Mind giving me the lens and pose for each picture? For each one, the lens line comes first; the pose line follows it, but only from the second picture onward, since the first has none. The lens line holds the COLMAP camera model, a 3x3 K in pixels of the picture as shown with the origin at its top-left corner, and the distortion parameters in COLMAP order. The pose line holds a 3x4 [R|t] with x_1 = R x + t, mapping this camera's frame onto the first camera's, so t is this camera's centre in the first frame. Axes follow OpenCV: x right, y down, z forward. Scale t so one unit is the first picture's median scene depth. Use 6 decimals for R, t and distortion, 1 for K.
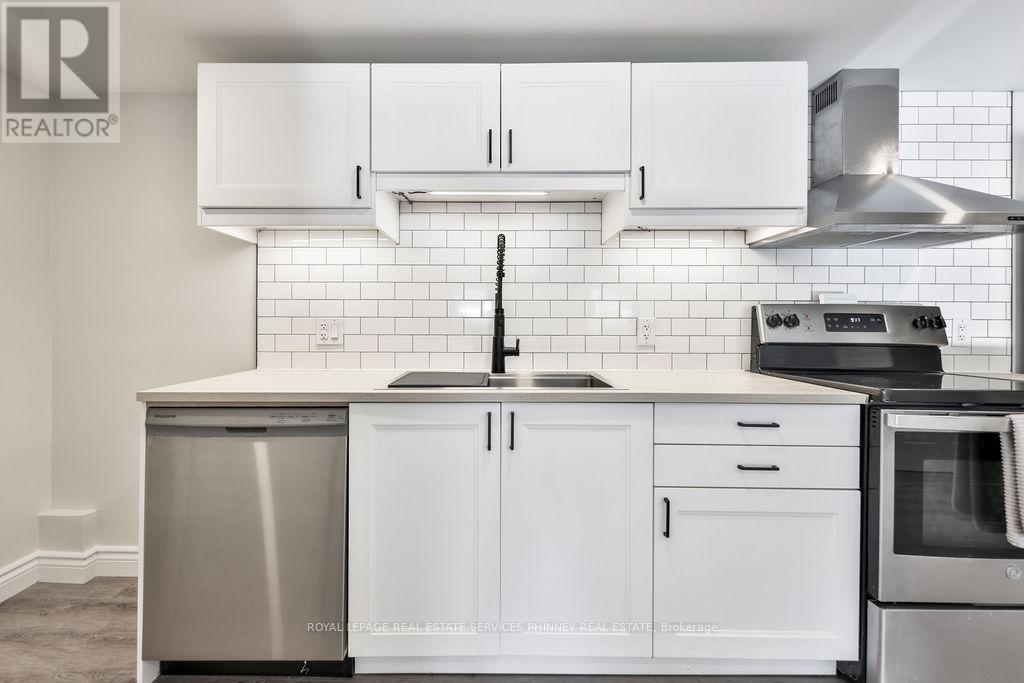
lens RADIAL K [[441.1, 0, 490.6], [0, 441.1, 328.7], [0, 0, 1]] dist [0.002799, 0.000210]
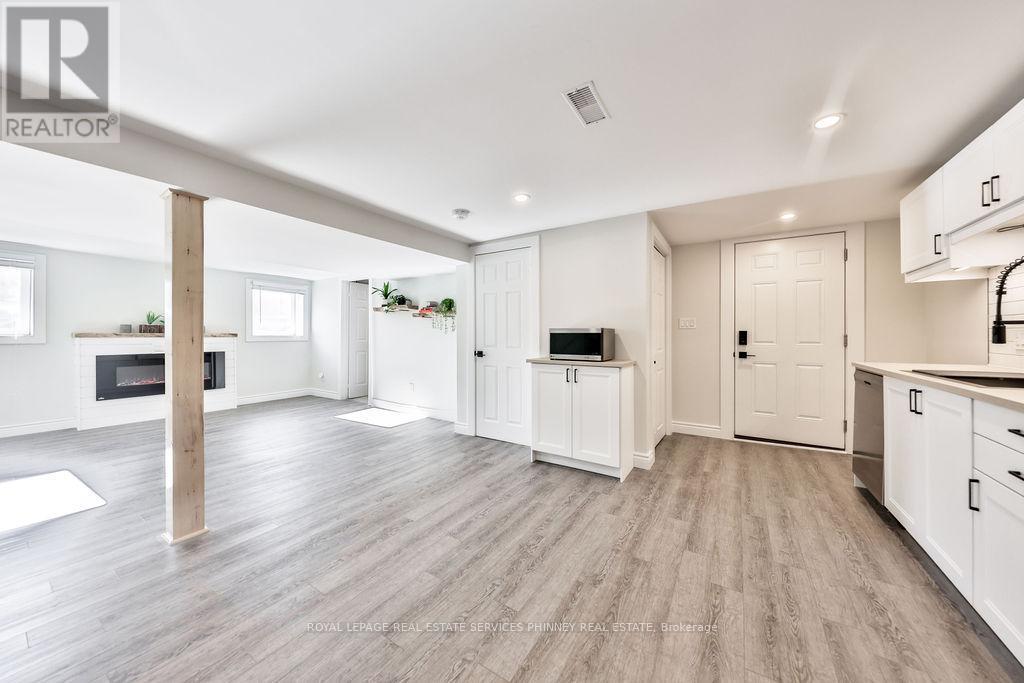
lens RADIAL K [[350.7, 0, 506.5], [0, 350.7, 334.2], [0, 0, 1]] dist [0.008783, -0.004945]
pose [[-0.546642, -0.003891, -0.837358, 1.393323], [-0.003590, 0.999991, -0.002303, -0.001237], [0.837359, 0.001747, -0.546651, 0.335236]]
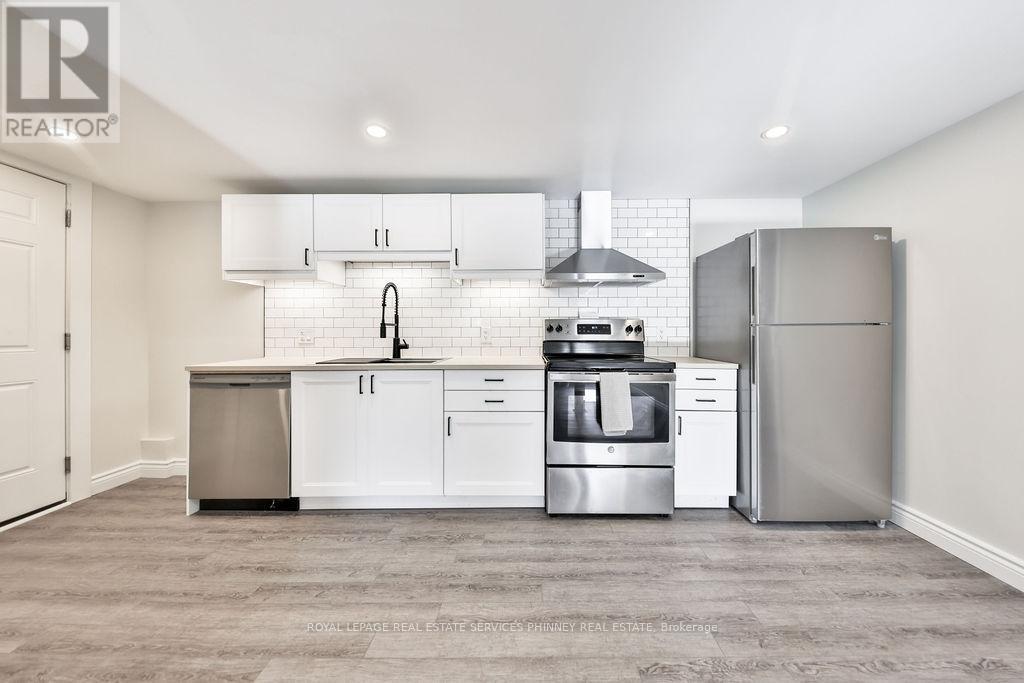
lens RADIAL K [[364.8, 0, 529.9], [0, 364.8, 333.1], [0, 0, 1]] dist [0.008474, -0.005627]
pose [[0.999969, -0.006045, 0.005014, 0.562799], [0.006056, 0.999979, -0.002168, 0.003640], [-0.005000, 0.002198, 0.999985, -0.499348]]
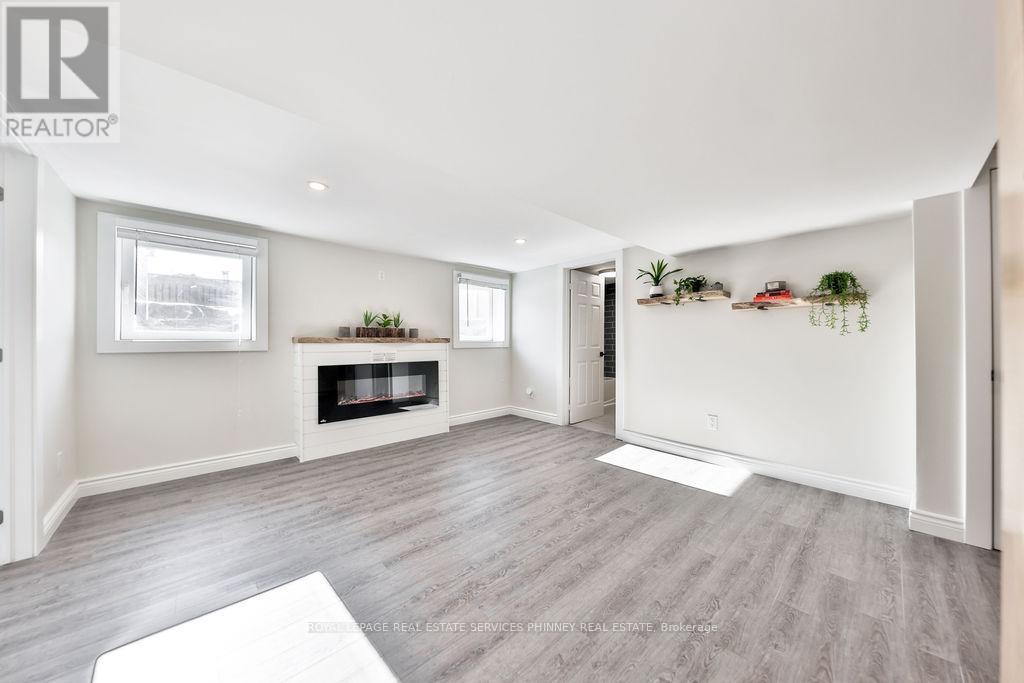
lens RADIAL K [[338.4, 0, 512.0], [0, 338.4, 341.5], [0, 0, 1]] dist [0.000262, -0.004130]
pose [[-0.736207, -0.000312, -0.676757, 1.375042], [-0.001377, 0.999999, 0.001037, 0.014510], [0.676755, 0.001696, -0.736206, -1.271266]]
